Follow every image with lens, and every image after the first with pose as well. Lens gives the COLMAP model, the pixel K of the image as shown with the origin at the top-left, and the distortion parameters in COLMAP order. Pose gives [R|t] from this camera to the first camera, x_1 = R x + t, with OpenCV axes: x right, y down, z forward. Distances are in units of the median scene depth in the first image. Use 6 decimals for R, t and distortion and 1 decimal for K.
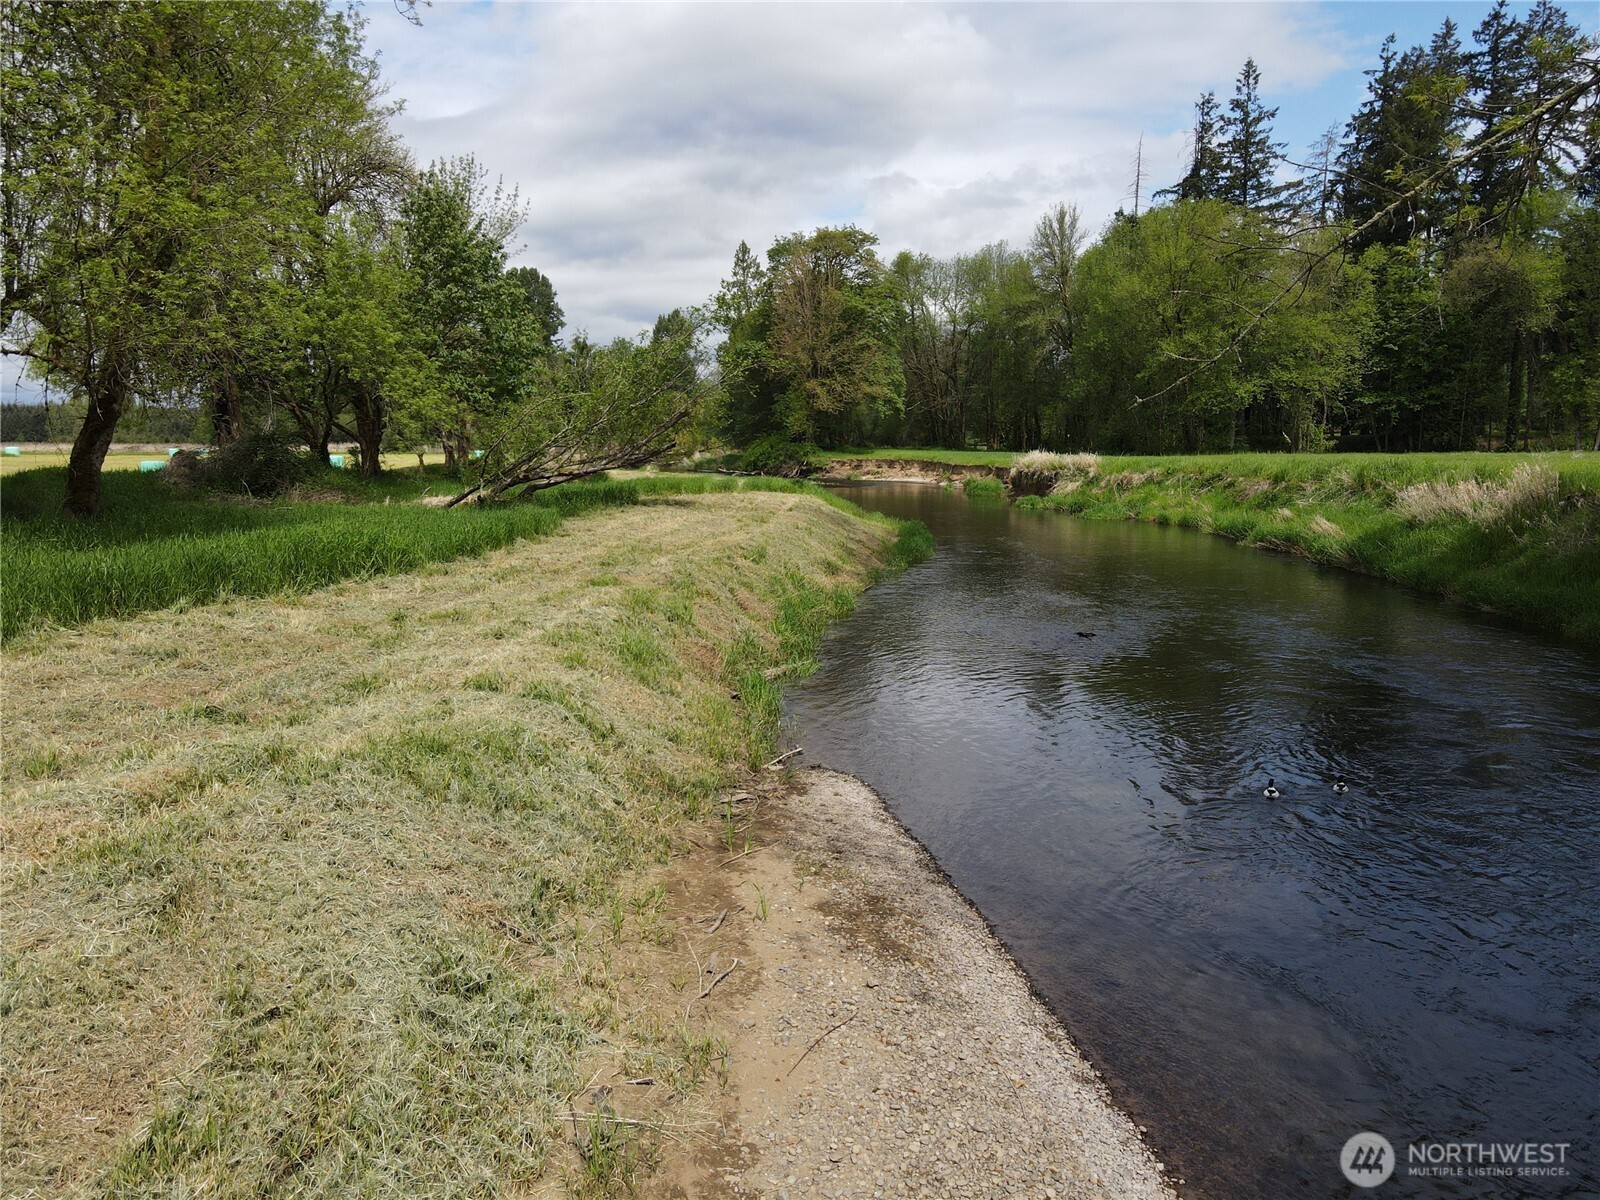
lens RADIAL K [[1162.5, 0, 785.7], [0, 1162.5, 589.7], [0, 0, 1]] dist [0.033684, -0.028993]
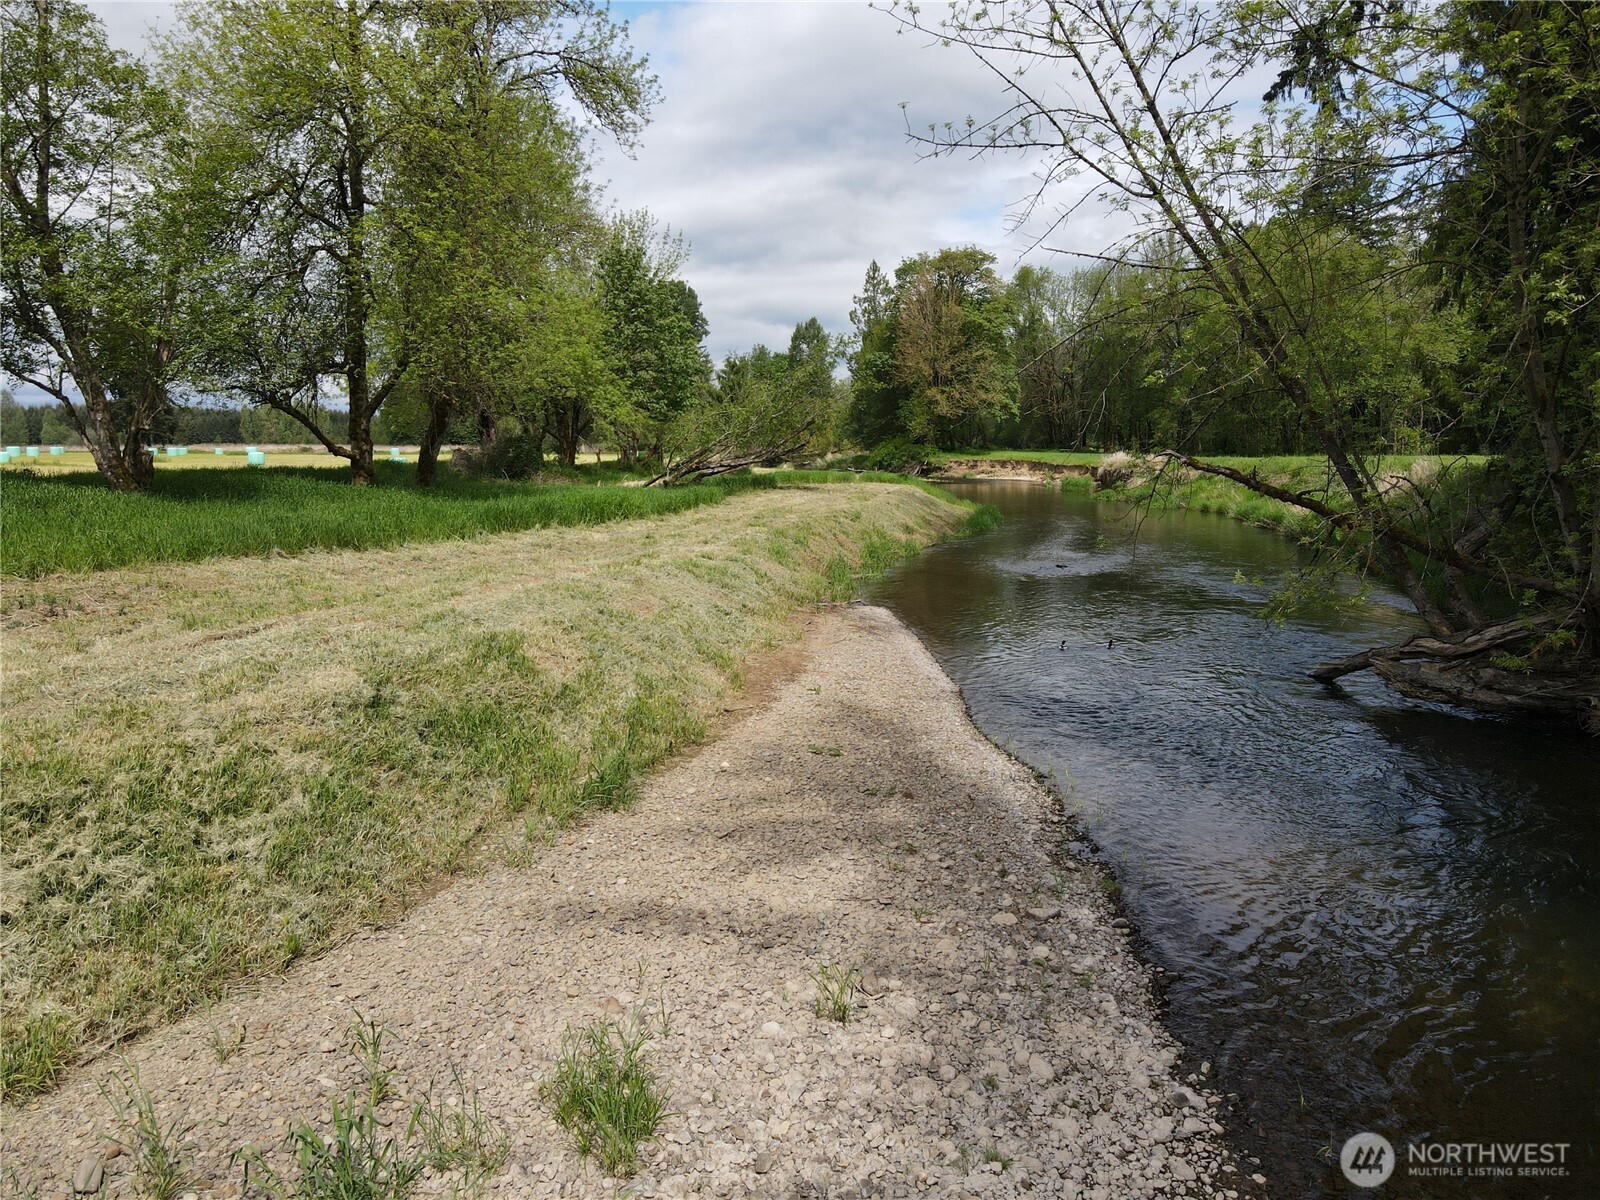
lens RADIAL K [[1162.5, 0, 814.7], [0, 1162.5, 601.4], [0, 0, 1]] dist [0.033684, -0.028993]
pose [[0.995840, 0.015605, -0.089775, 0.013769], [-0.014892, 0.999852, 0.008604, 0.015313], [0.089896, -0.007231, 0.995925, -0.115878]]
